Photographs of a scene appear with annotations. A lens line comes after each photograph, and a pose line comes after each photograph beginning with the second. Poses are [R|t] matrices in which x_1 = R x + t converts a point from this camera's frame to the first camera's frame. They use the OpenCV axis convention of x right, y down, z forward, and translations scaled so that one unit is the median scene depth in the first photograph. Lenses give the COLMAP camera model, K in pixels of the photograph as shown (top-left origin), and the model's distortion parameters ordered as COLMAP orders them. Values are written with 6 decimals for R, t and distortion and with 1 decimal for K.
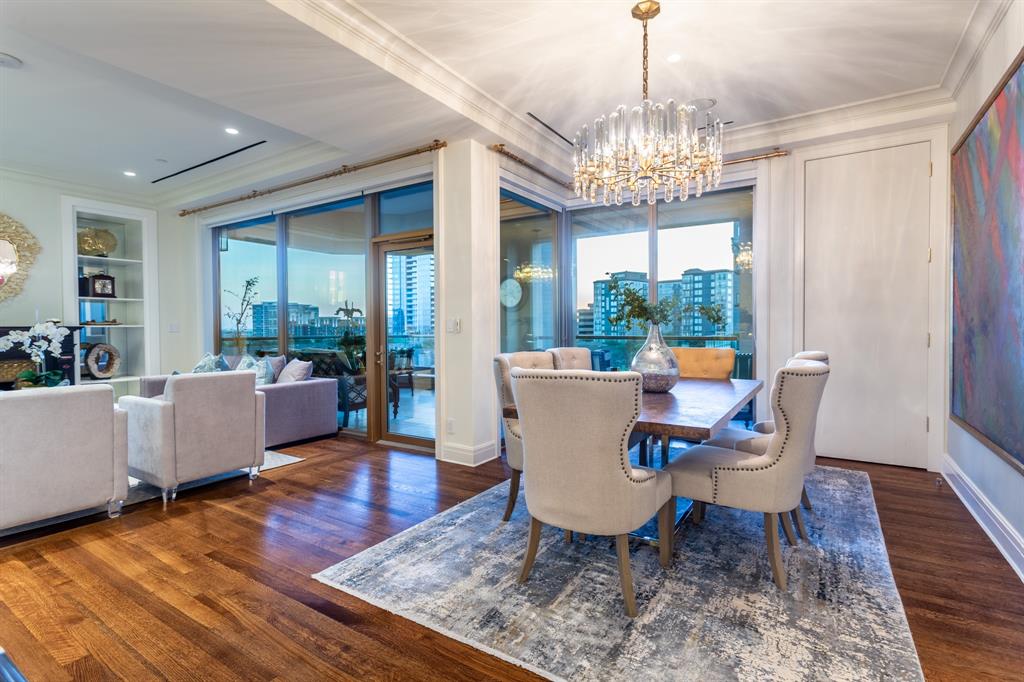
lens RADIAL K [[489.7, 0, 515.5], [0, 489.7, 336.8], [0, 0, 1]] dist [0.004852, 0.000618]
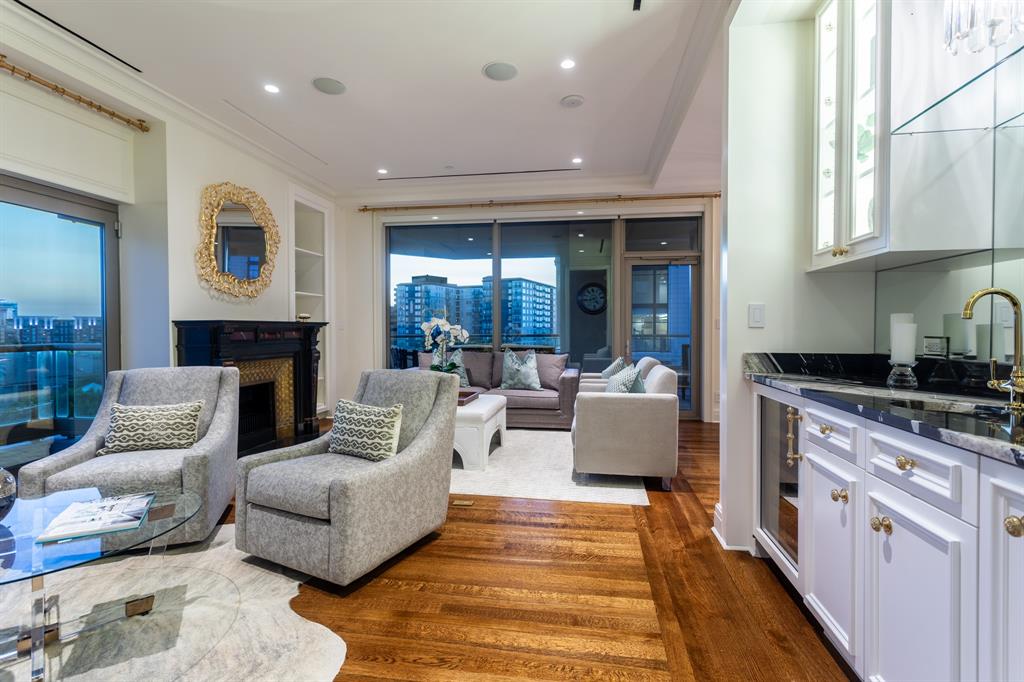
lens RADIAL K [[489.7, 0, 515.5], [0, 489.7, 336.8], [0, 0, 1]] dist [0.004852, 0.000618]
pose [[0.914620, -0.002289, 0.404307, -1.346875], [0.005087, 0.999970, -0.005847, 0.020906], [-0.404282, 0.007405, 0.914604, -0.036423]]
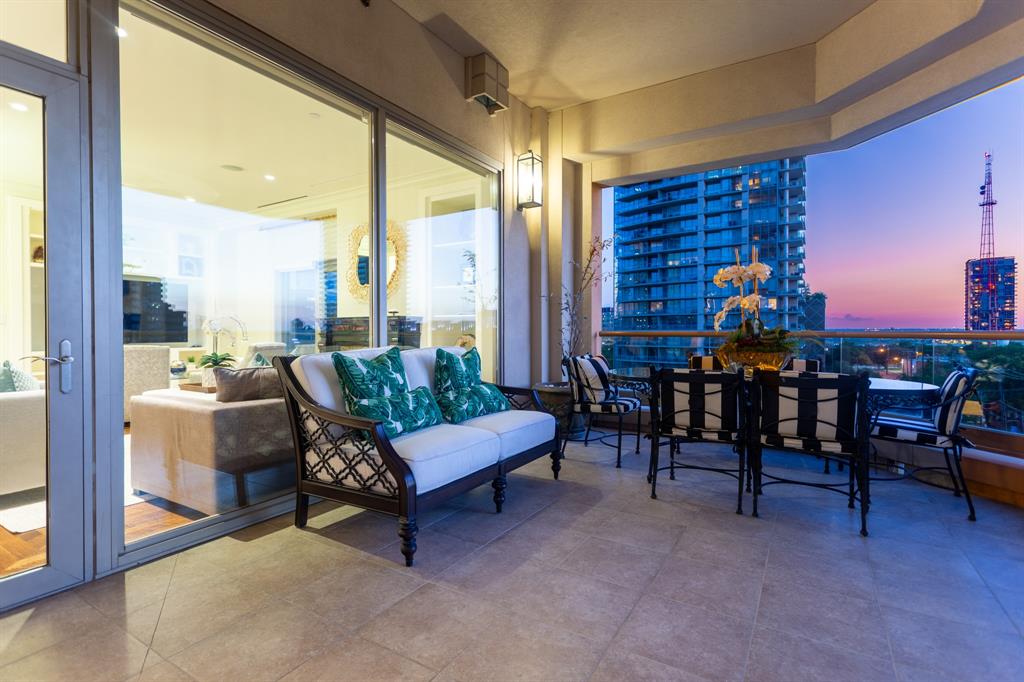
lens RADIAL K [[482.4, 0, 517.6], [0, 482.4, 336.2], [0, 0, 1]] dist [0.000865, 0.000151]
pose [[0.015176, 0.015130, -0.999770, 0.149339], [-0.018641, 0.999716, 0.014847, 0.000769], [0.999711, 0.018411, 0.015454, 1.787432]]
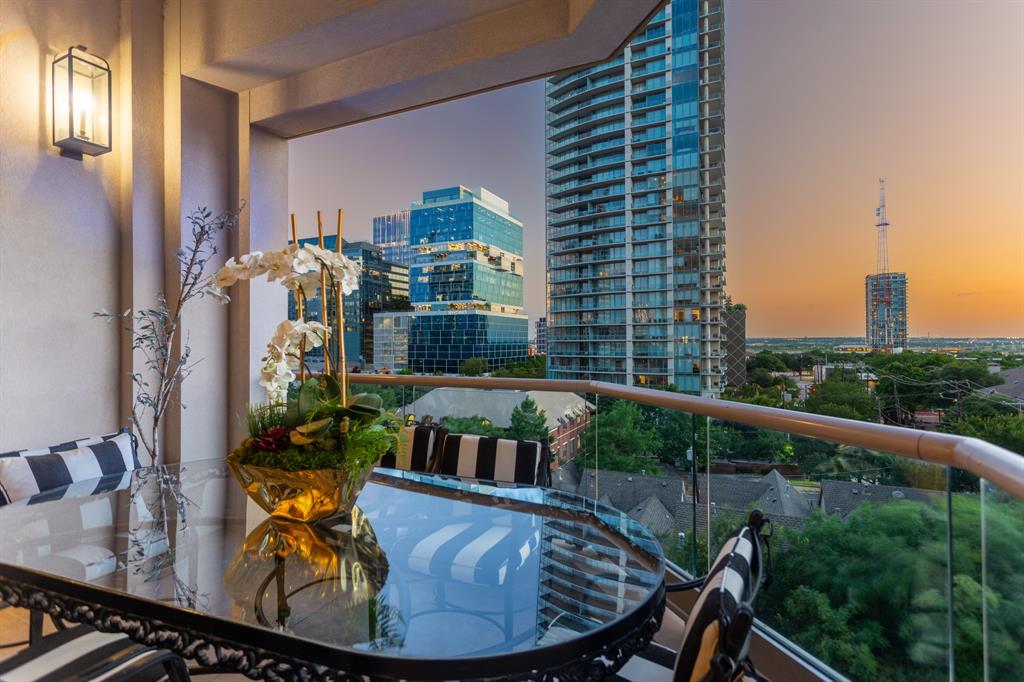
lens RADIAL K [[486.7, 0, 514.4], [0, 486.7, 336.3], [0, 0, 1]] dist [0.003234, 0.000083]
pose [[0.137147, -0.006081, -0.990532, -0.123612], [-0.014852, 0.999856, -0.008194, -0.032425], [0.990439, 0.015835, 0.137037, 2.096890]]
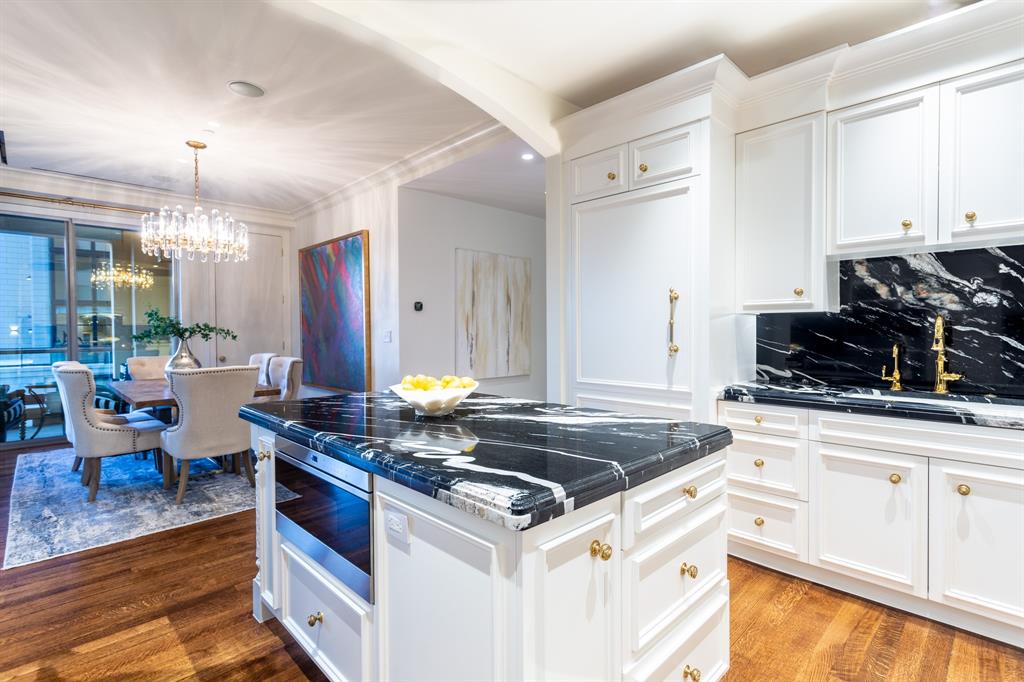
lens RADIAL K [[489.7, 0, 515.5], [0, 489.7, 336.8], [0, 0, 1]] dist [0.004852, 0.000618]
pose [[0.223349, -0.011551, 0.974670, -0.750799], [0.024556, 0.999679, 0.006220, -0.016061], [-0.974429, 0.022544, 0.223561, -0.251113]]
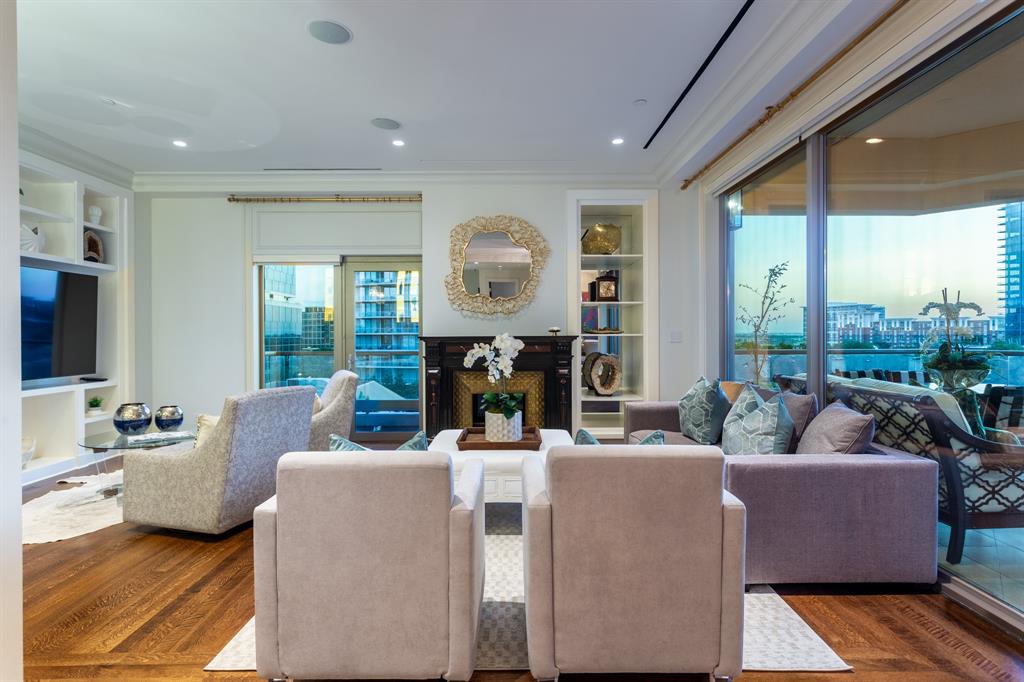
lens RADIAL K [[525.8, 0, 512.3], [0, 525.8, 336.0], [0, 0, 1]] dist [-0.003756, -0.000285]
pose [[0.541613, 0.007225, -0.840597, -0.243507], [-0.015829, 0.999873, -0.001605, -0.025232], [0.840479, 0.014175, 0.541659, 0.587291]]
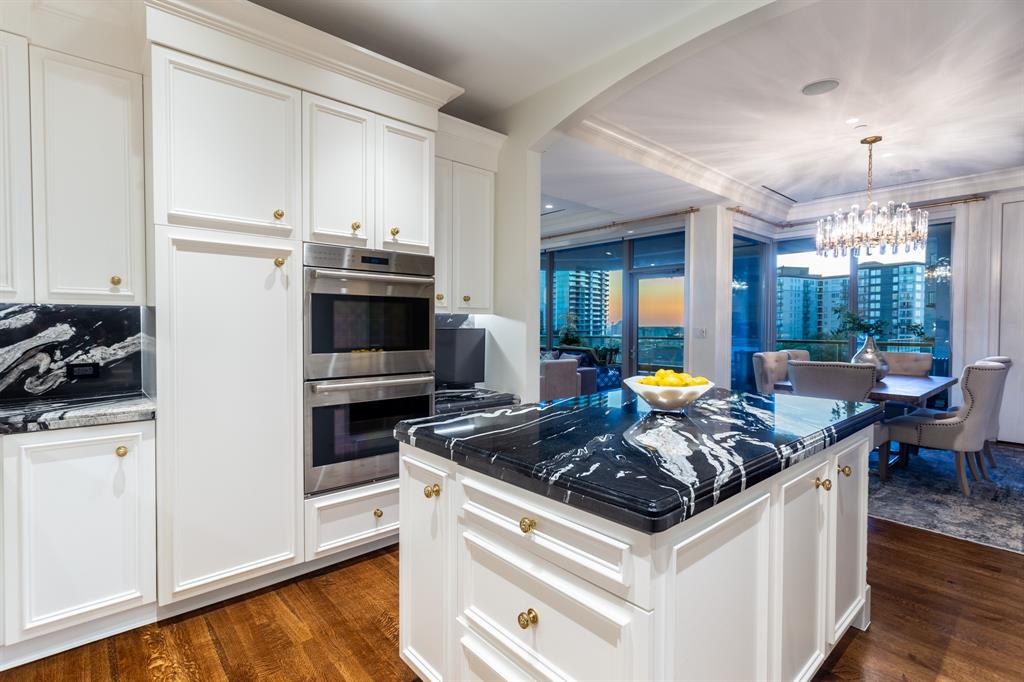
lens RADIAL K [[486.7, 0, 514.4], [0, 486.7, 336.3], [0, 0, 1]] dist [0.003234, 0.000083]
pose [[0.961410, 0.015569, -0.274679, -0.283166], [-0.015107, 0.999879, 0.003798, -0.010699], [0.274704, 0.000498, 0.961529, -0.590809]]
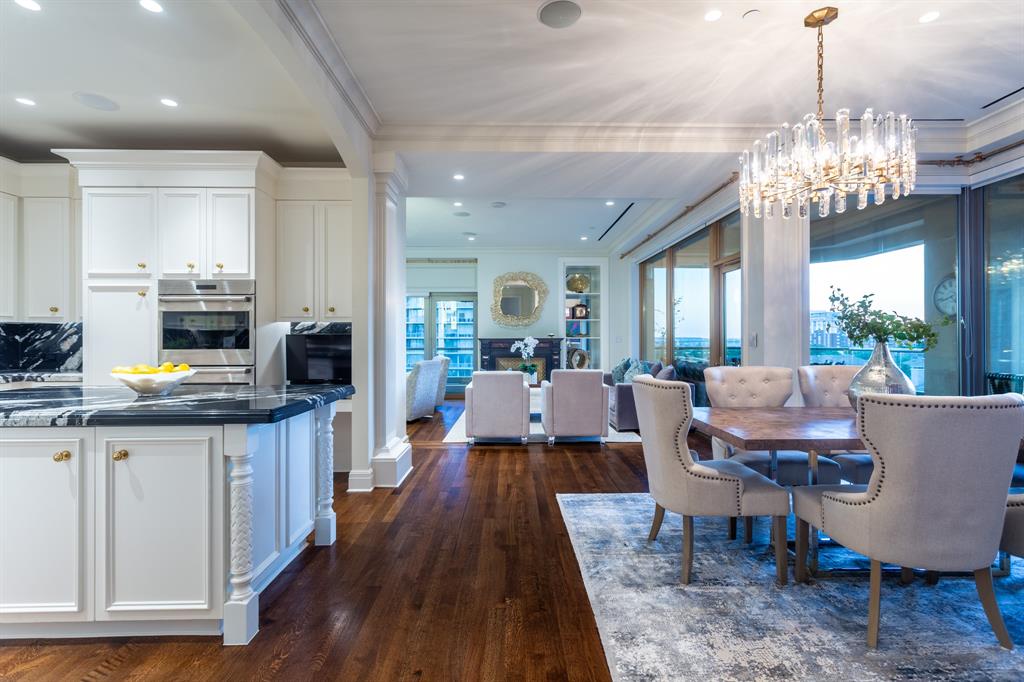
lens RADIAL K [[490.3, 0, 512.7], [0, 490.3, 334.5], [0, 0, 1]] dist [0.008392, 0.000983]
pose [[0.548921, -0.001606, -0.835873, 0.523962], [-0.018305, 0.999735, -0.013942, -0.011545], [0.835674, 0.022954, 0.548746, -0.020057]]
